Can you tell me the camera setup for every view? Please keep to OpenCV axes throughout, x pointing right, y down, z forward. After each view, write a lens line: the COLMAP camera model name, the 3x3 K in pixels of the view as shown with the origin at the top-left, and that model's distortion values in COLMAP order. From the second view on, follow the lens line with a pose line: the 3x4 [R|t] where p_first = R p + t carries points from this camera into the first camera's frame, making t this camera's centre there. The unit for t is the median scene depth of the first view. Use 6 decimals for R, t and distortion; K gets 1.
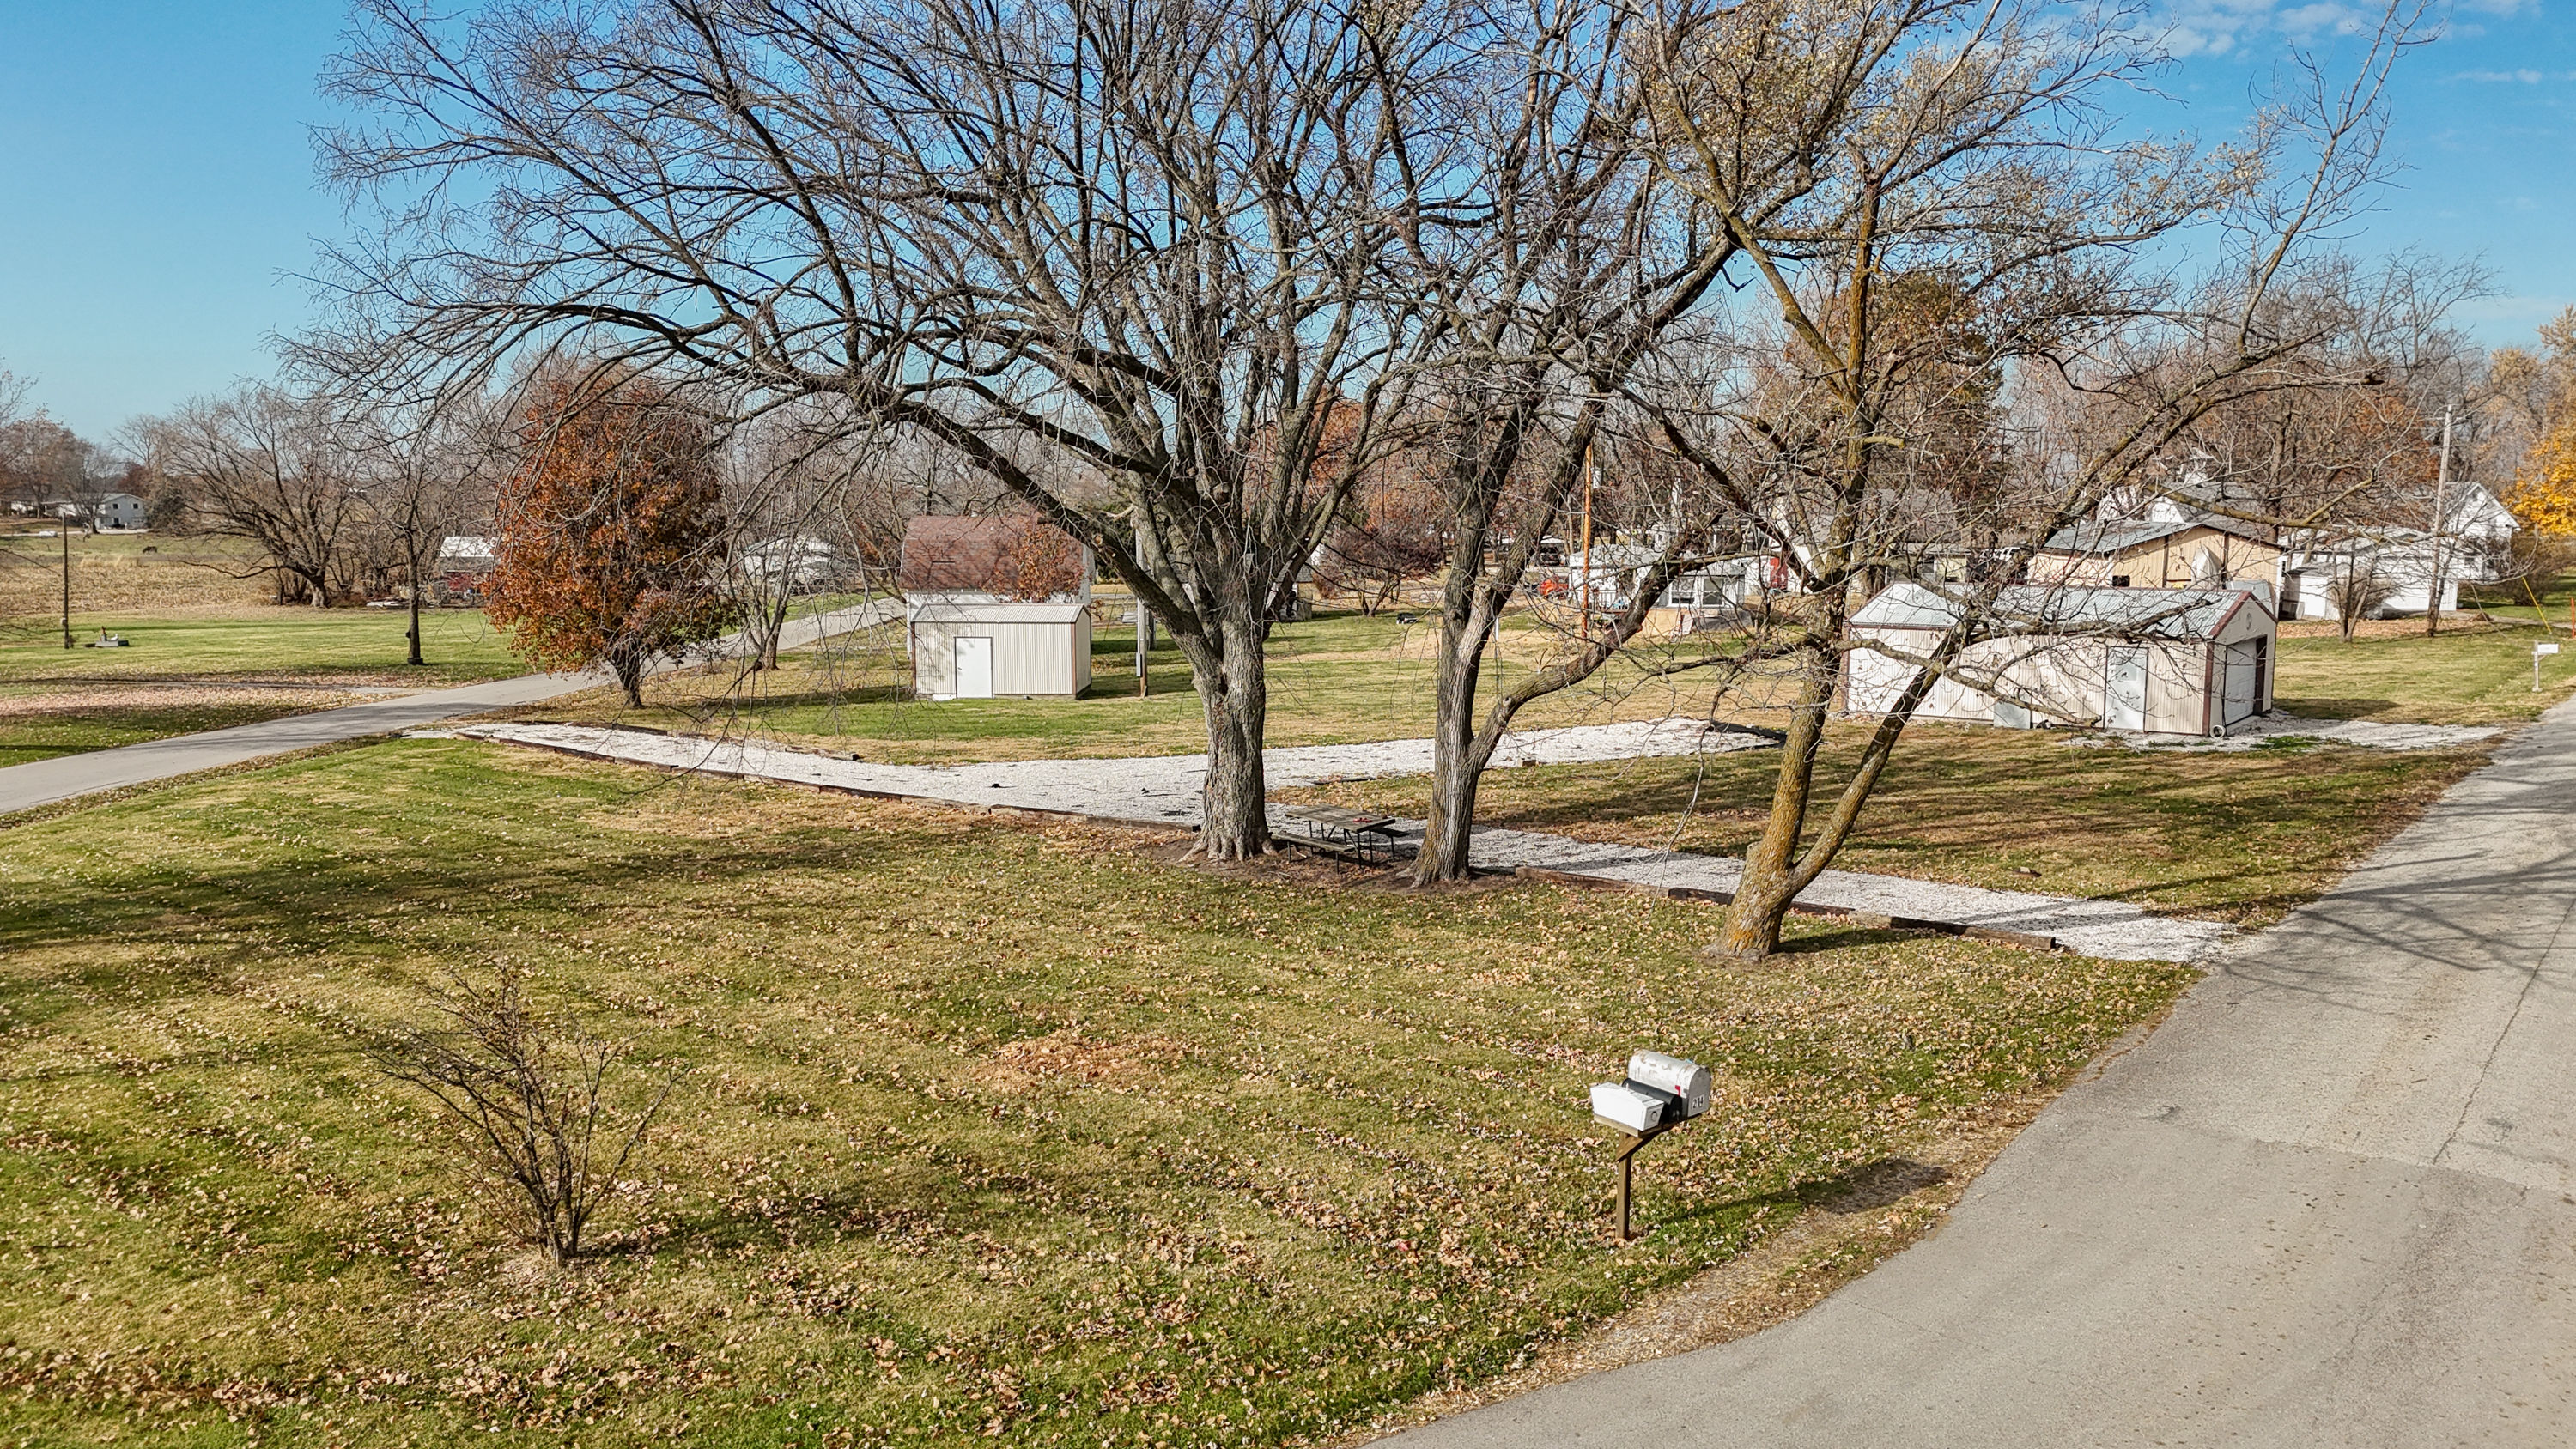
lens RADIAL K [[1882.9, 0, 1295.2], [0, 1882.9, 717.2], [0, 0, 1]] dist [0.084722, -0.086919]
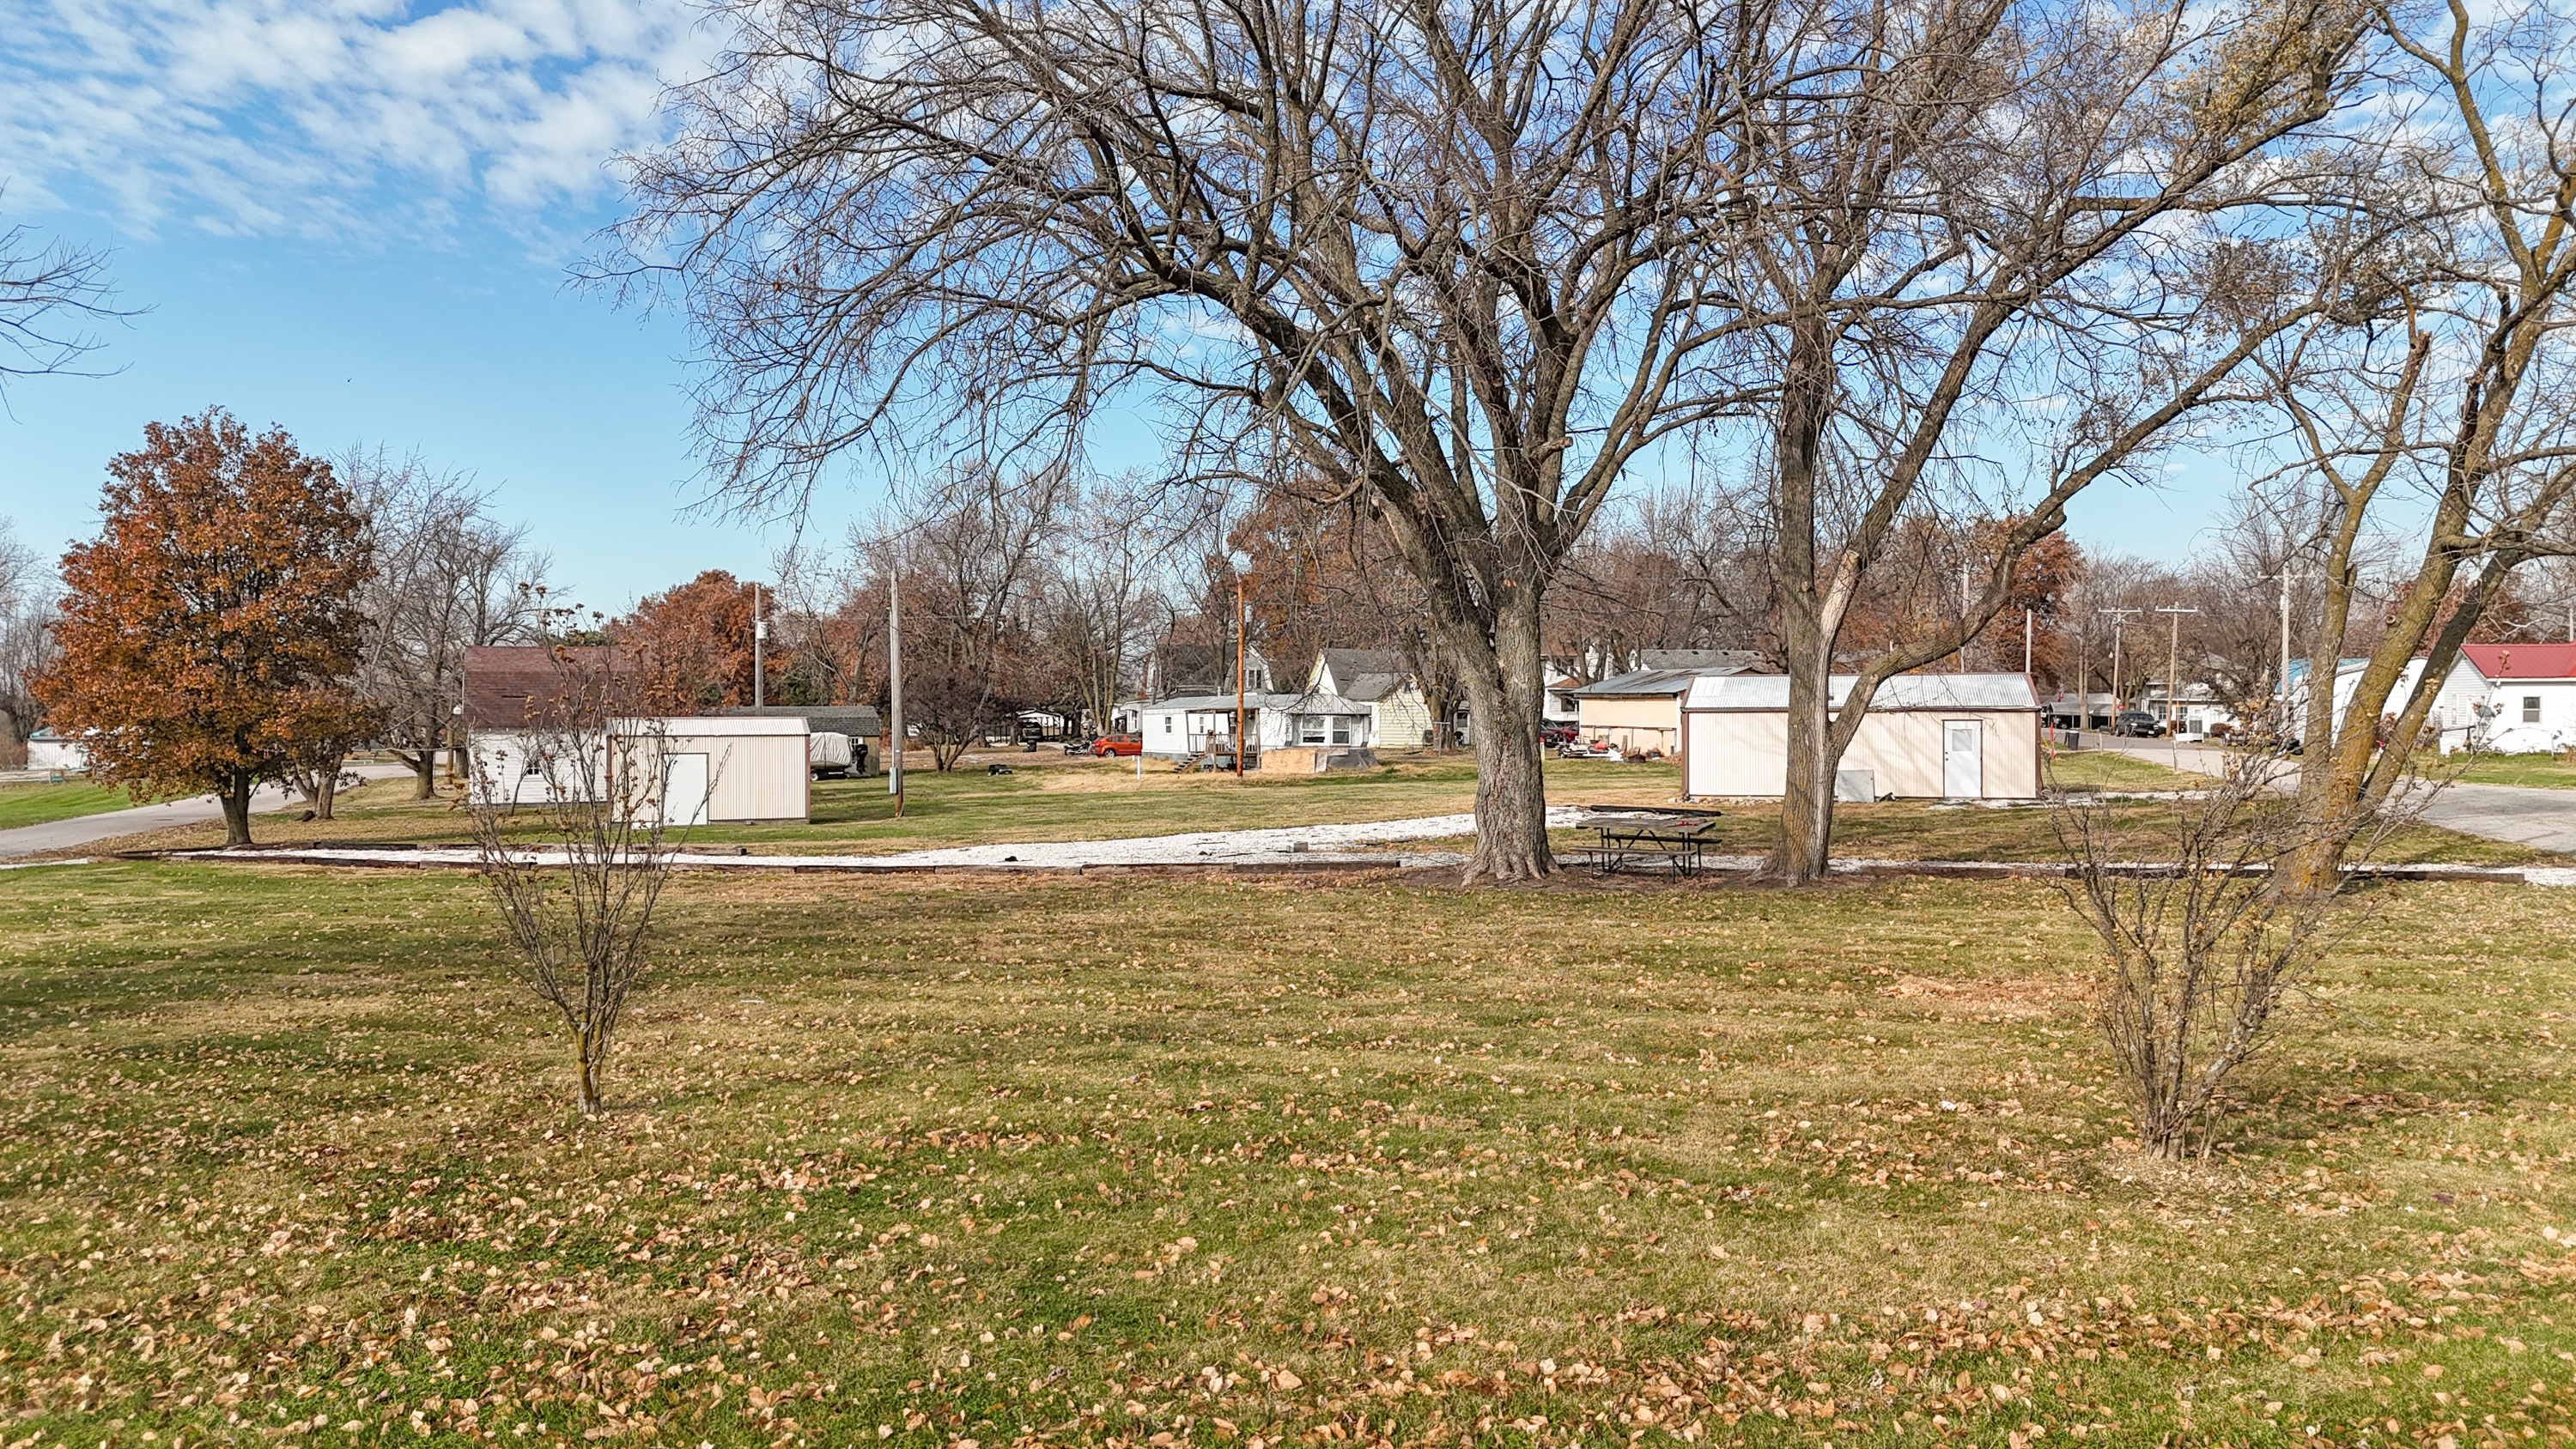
lens RADIAL K [[1882.9, 0, 1290.7], [0, 1882.9, 701.2], [0, 0, 1]] dist [0.084722, -0.086919]
pose [[0.934558, 0.001176, 0.355808, -0.446283], [0.042523, 0.992458, -0.114971, 0.089369], [-0.353260, 0.122577, 0.927460, 0.219353]]
